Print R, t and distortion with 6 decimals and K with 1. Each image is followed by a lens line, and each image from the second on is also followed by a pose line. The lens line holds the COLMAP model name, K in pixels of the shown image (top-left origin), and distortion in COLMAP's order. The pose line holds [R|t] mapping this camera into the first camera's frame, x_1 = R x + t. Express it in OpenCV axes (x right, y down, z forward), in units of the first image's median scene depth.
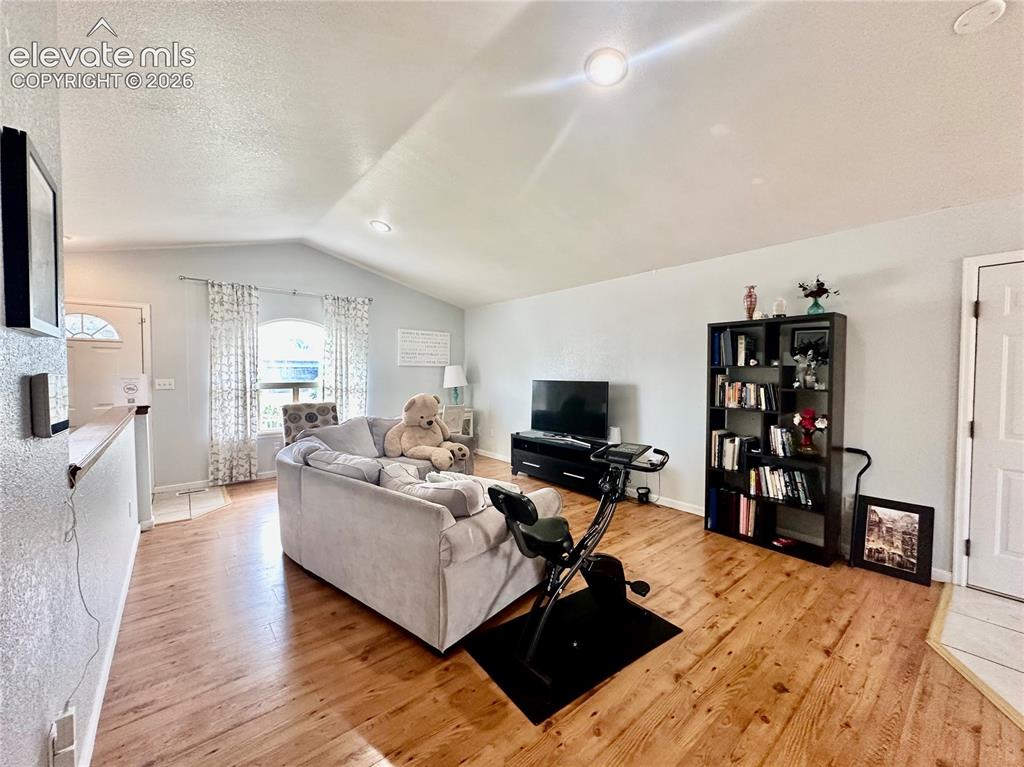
lens RADIAL K [[410.1, 0, 512.8], [0, 410.1, 385.0], [0, 0, 1]] dist [-0.002791, -0.000464]
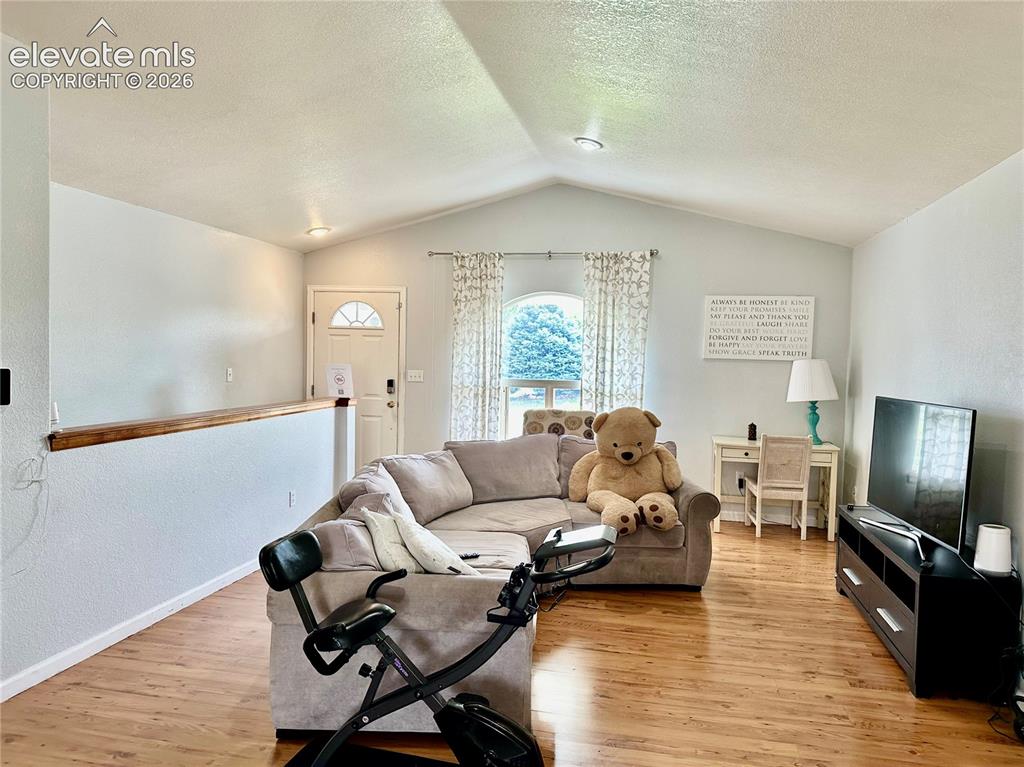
lens RADIAL K [[711.7, 0, 510.9], [0, 711.7, 390.6], [0, 0, 1]] dist [0.035097, -0.028312]
pose [[0.613408, 0.053688, -0.787939, 0.459677], [-0.045926, 0.998423, 0.032277, -0.027080], [0.788430, 0.016388, 0.614906, 0.193957]]
